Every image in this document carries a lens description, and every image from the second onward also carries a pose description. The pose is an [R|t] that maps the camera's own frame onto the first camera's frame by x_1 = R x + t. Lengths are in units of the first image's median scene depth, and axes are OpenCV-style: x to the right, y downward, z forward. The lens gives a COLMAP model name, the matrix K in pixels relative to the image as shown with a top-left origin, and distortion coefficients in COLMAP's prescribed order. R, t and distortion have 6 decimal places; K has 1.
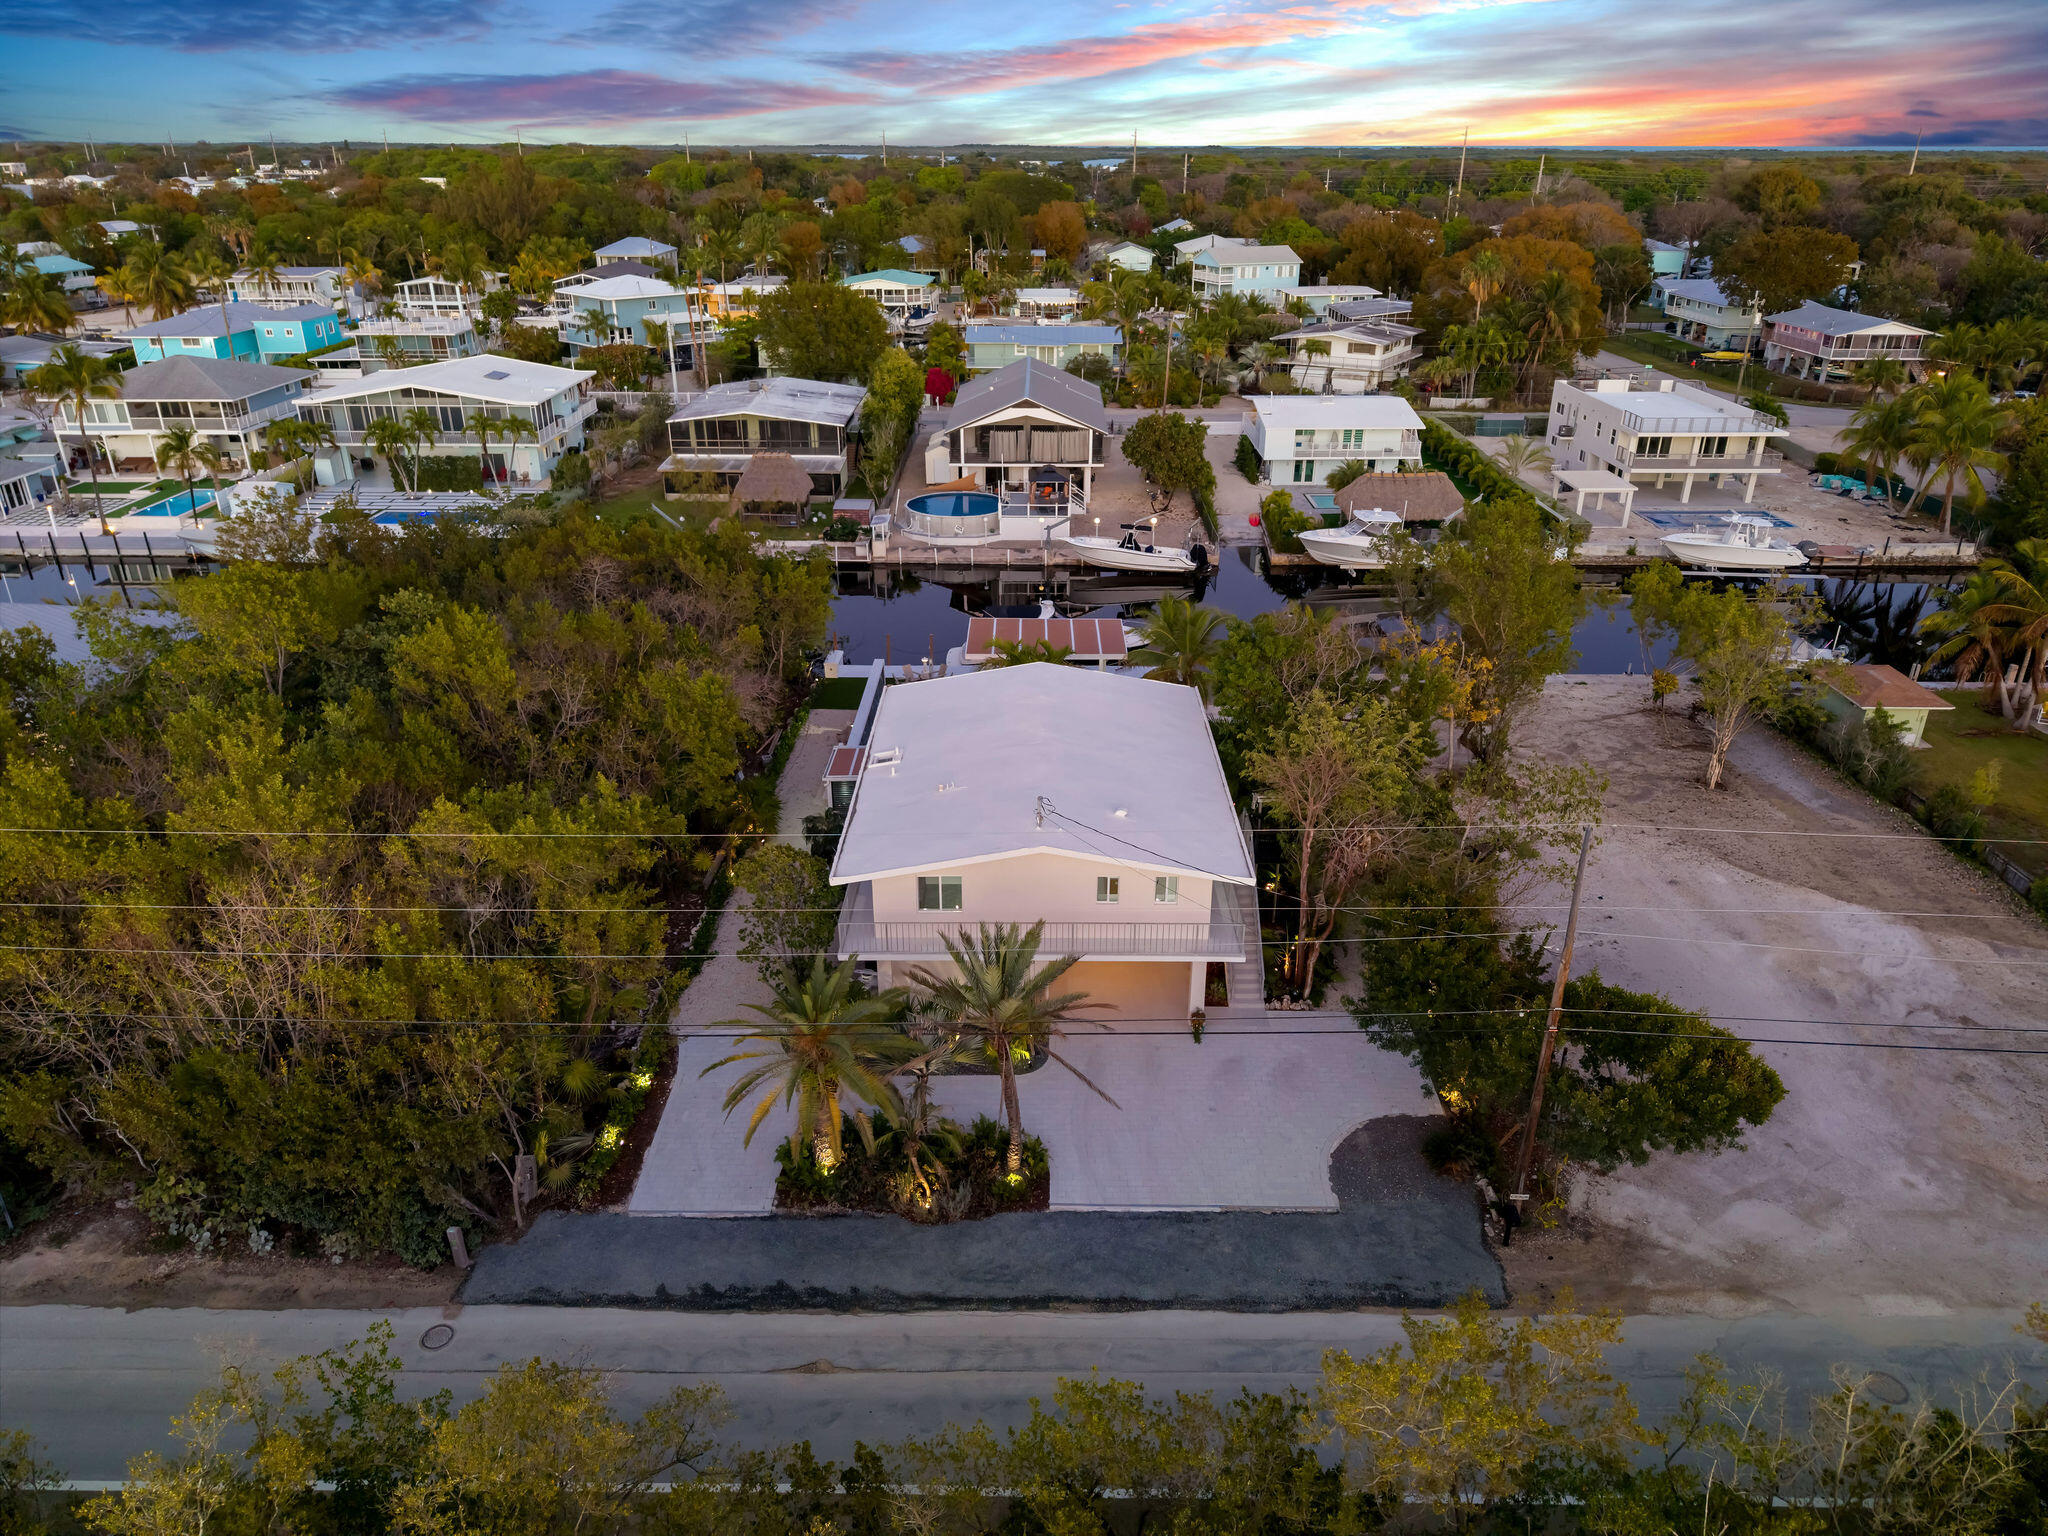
lens RADIAL K [[1384.4, 0, 1036.9], [0, 1384.4, 772.2], [0, 0, 1]] dist [0.045251, -0.056852]
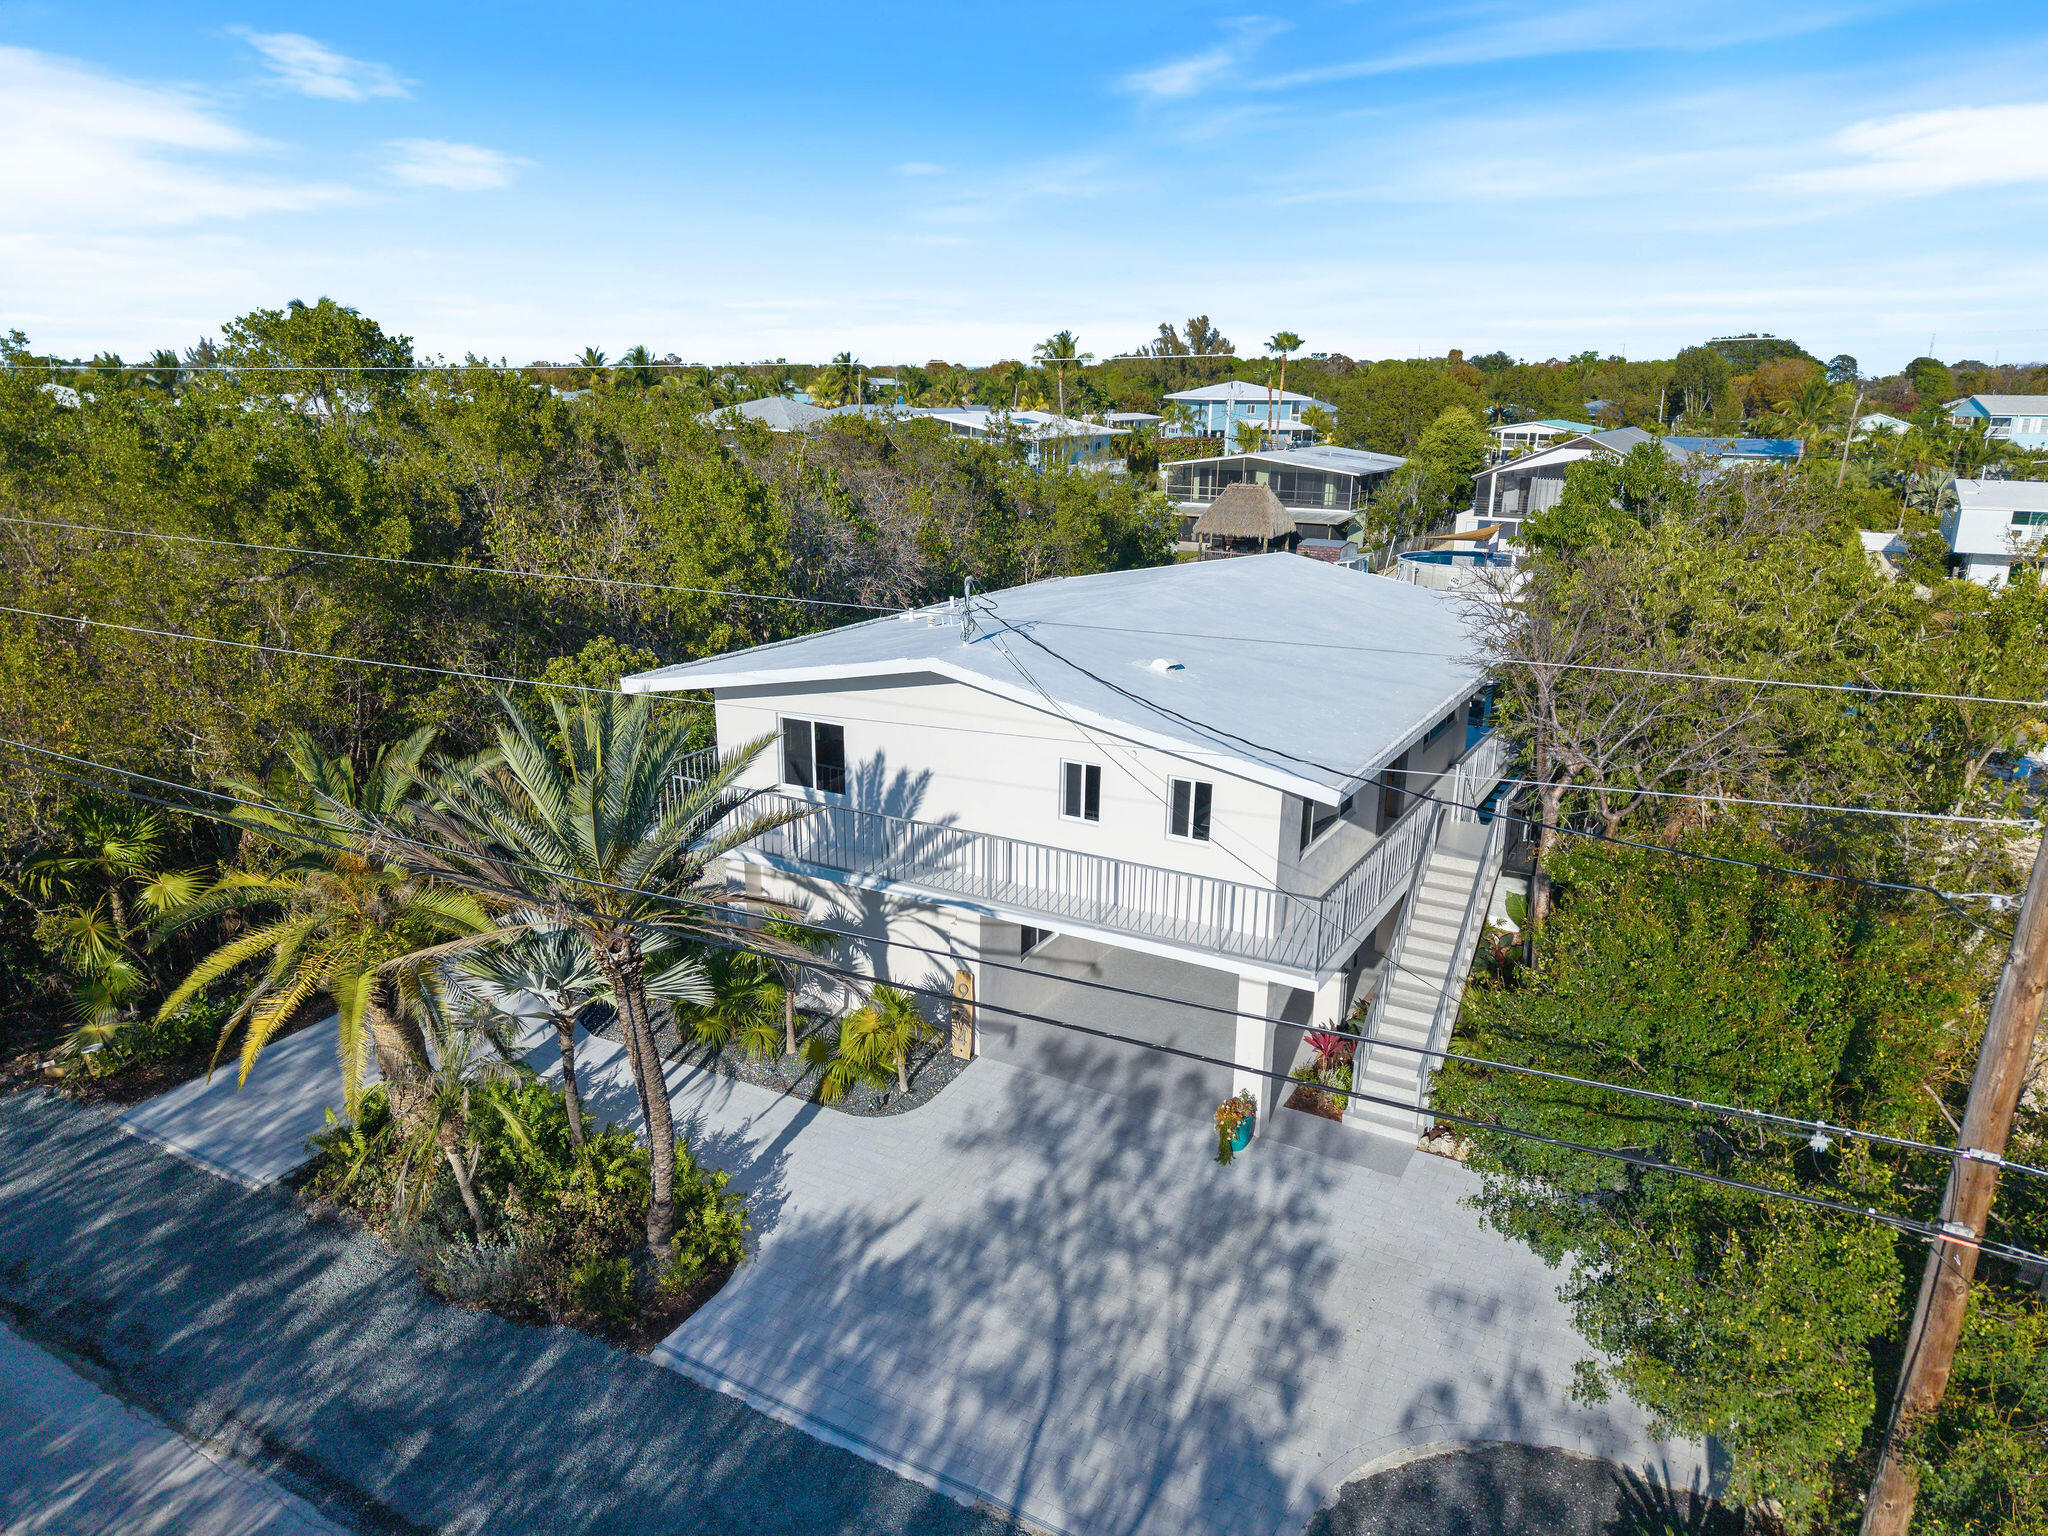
lens RADIAL K [[1384.4, 0, 1036.9], [0, 1384.4, 772.2], [0, 0, 1]] dist [0.045251, -0.056852]
pose [[0.871249, 0.148364, -0.467882, 0.265727], [-0.222646, 0.968973, -0.107334, 0.132420], [0.437441, 0.197686, 0.877249, 0.541472]]
